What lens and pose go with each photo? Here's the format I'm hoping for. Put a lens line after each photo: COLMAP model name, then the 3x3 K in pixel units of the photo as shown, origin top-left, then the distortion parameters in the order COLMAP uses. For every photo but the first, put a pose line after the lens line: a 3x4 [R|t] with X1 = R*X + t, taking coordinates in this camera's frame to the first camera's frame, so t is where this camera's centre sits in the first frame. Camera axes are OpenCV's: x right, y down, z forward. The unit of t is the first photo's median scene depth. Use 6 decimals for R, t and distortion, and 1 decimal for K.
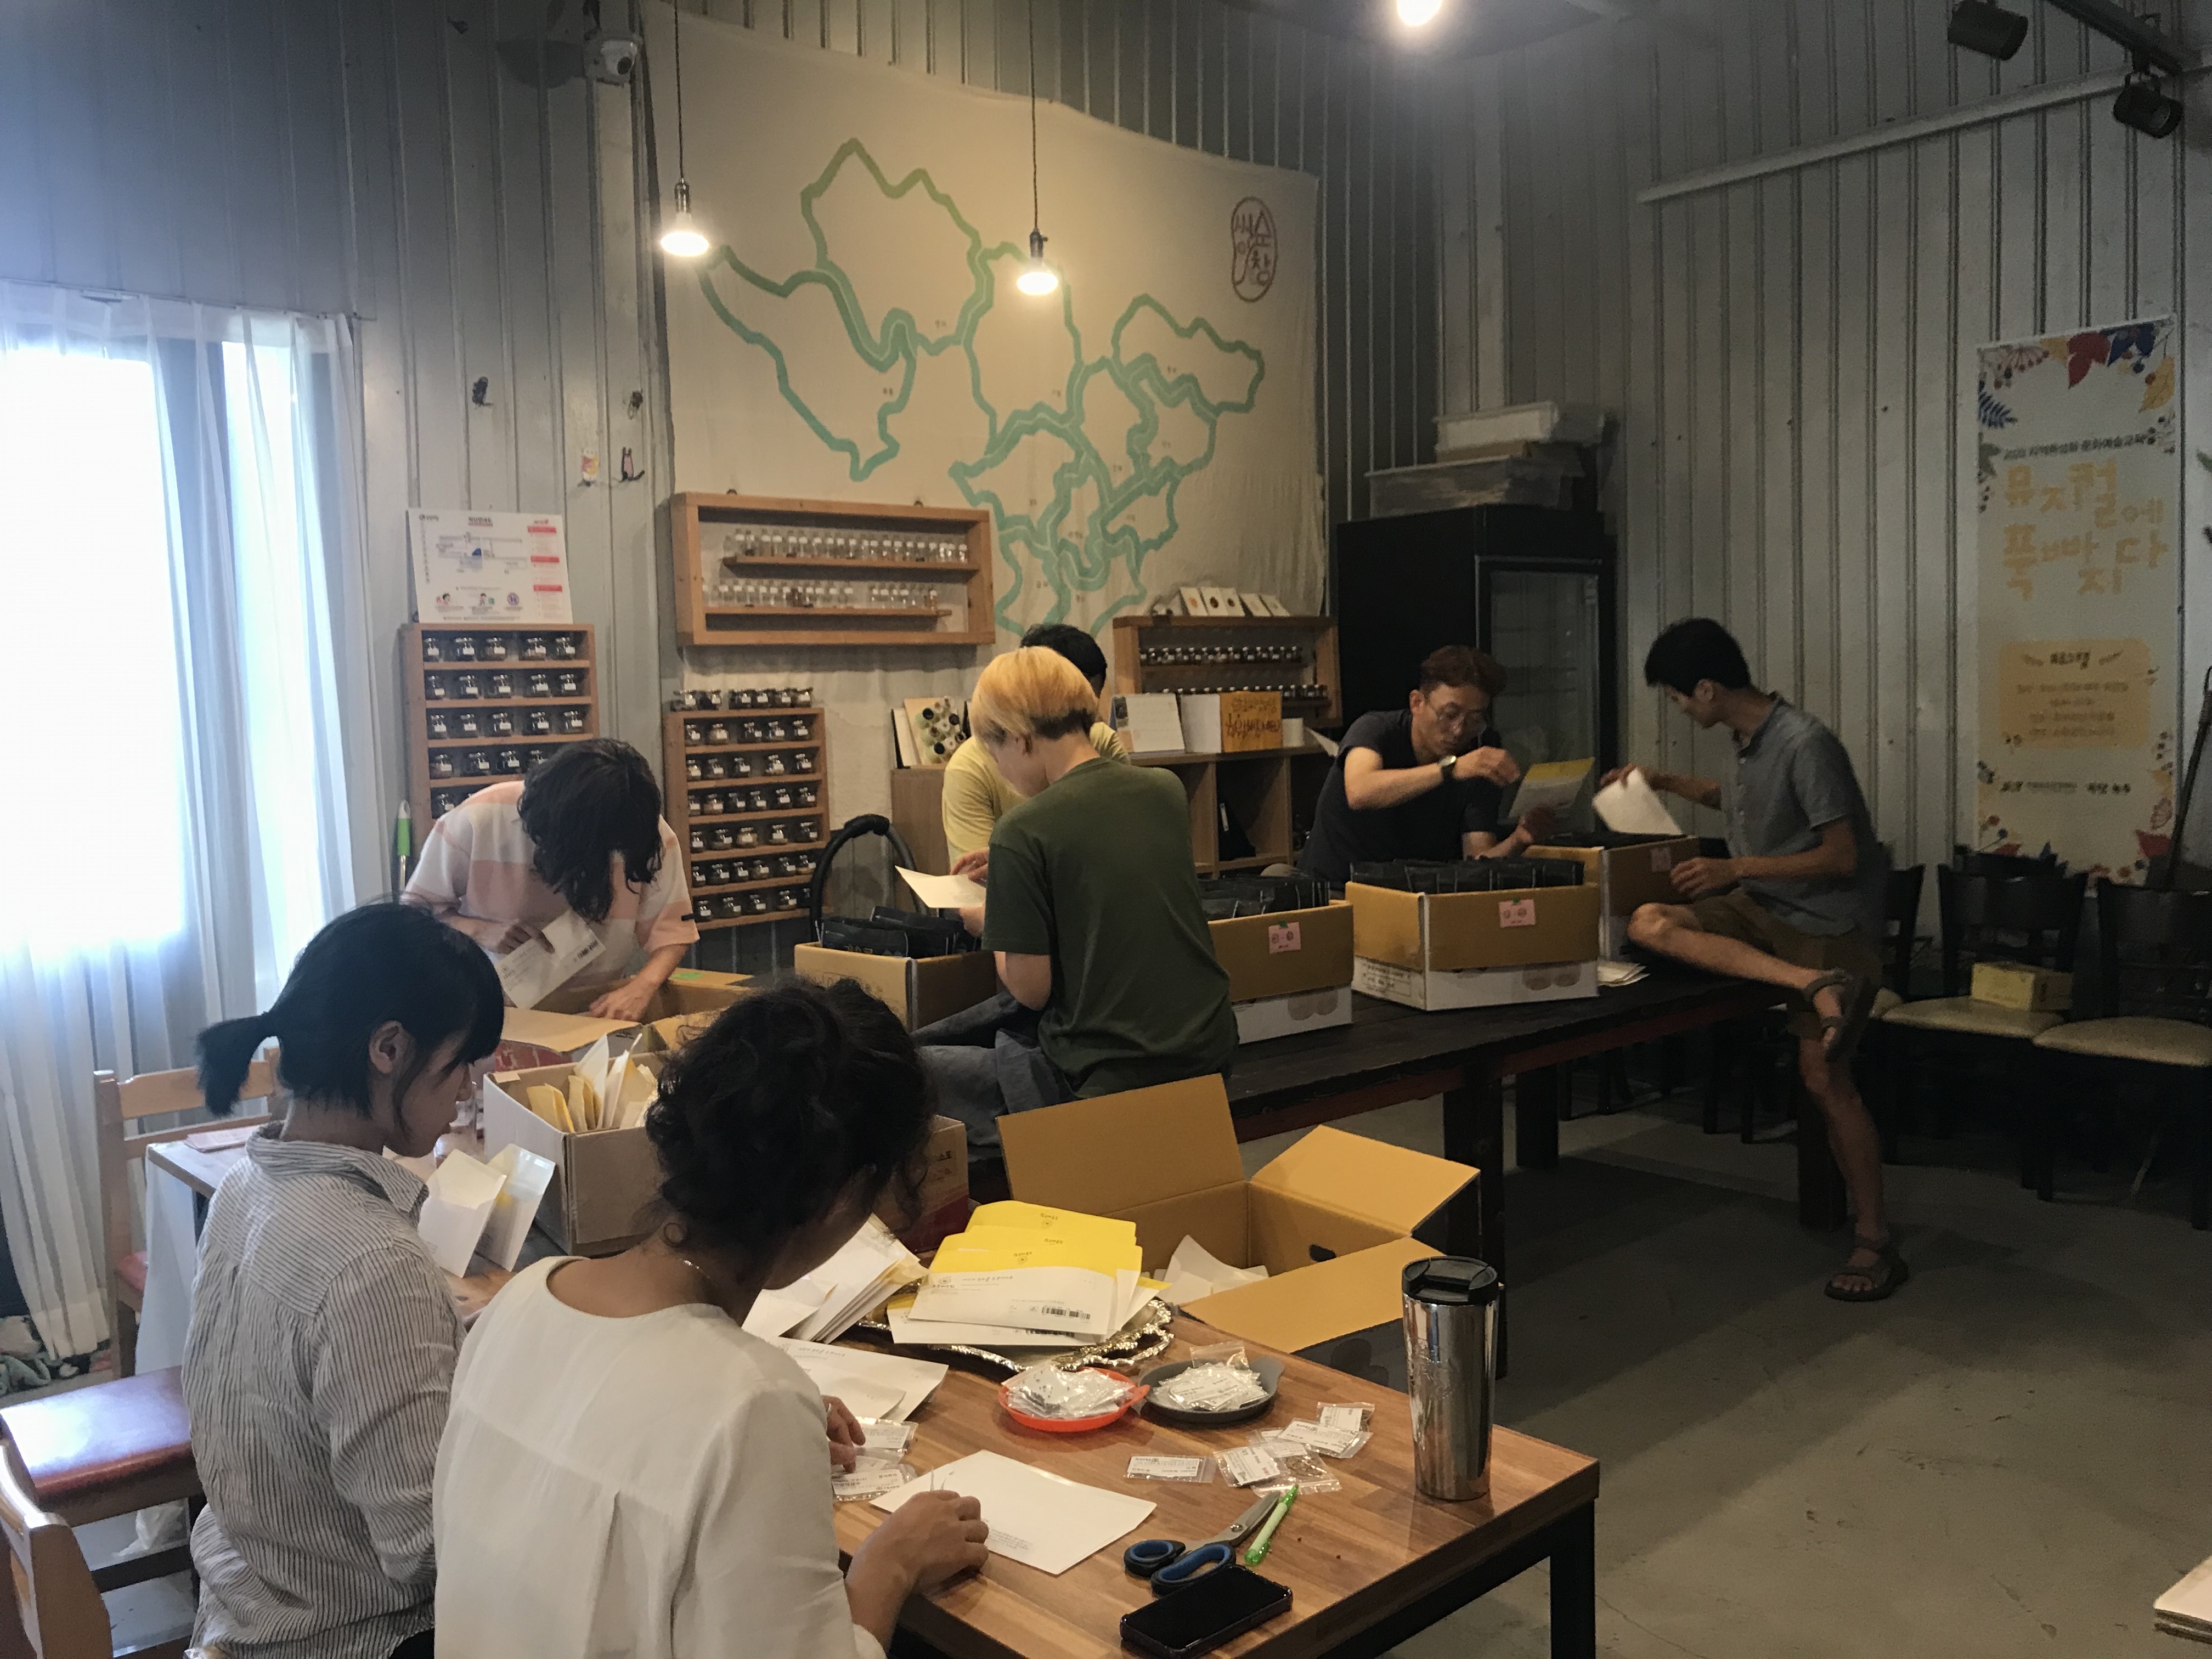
lens RADIAL K [[1805.6, 0, 1105.5], [0, 1805.6, 836.3], [0, 0, 1]] dist [0.019687, -0.010216]
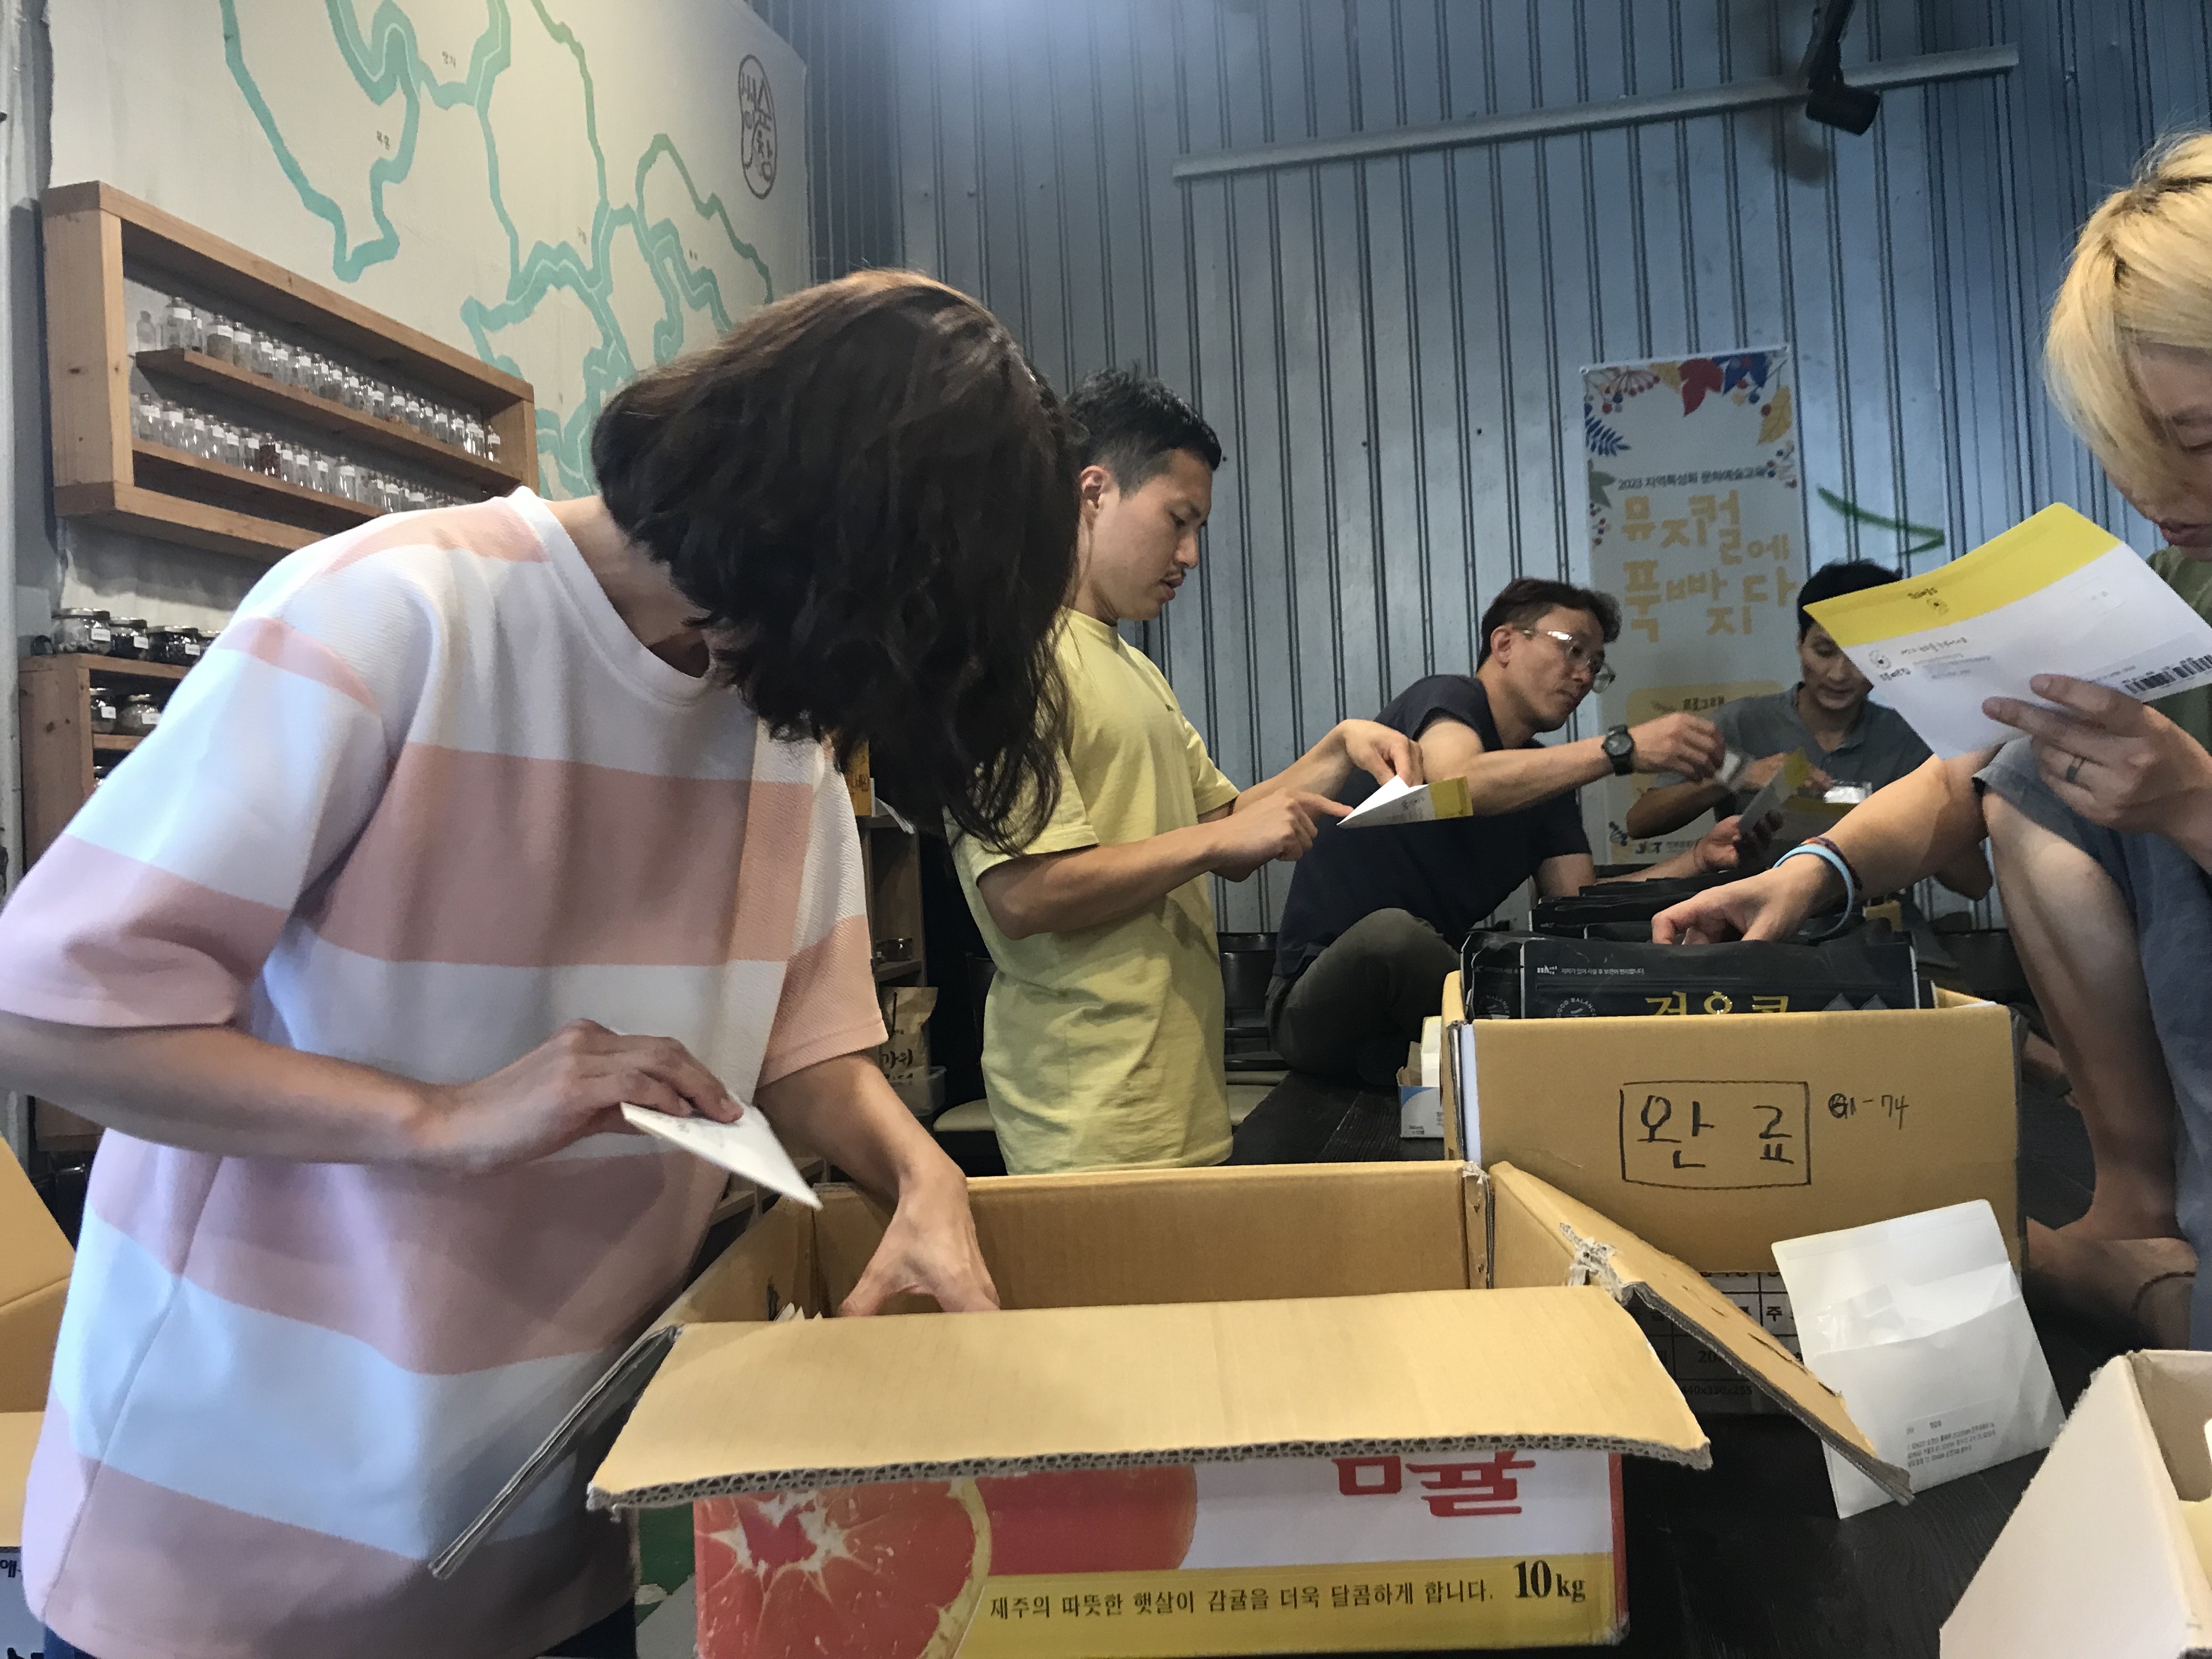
lens RADIAL K [[1805.6, 0, 1087.0], [0, 1805.6, 819.3], [0, 0, 1]] dist [0.019687, -0.010216]
pose [[0.831605, -0.000060, 0.555368, -0.239490], [0.063449, 0.993463, -0.094900, 0.027534], [-0.551732, 0.114156, 0.826172, 0.423092]]
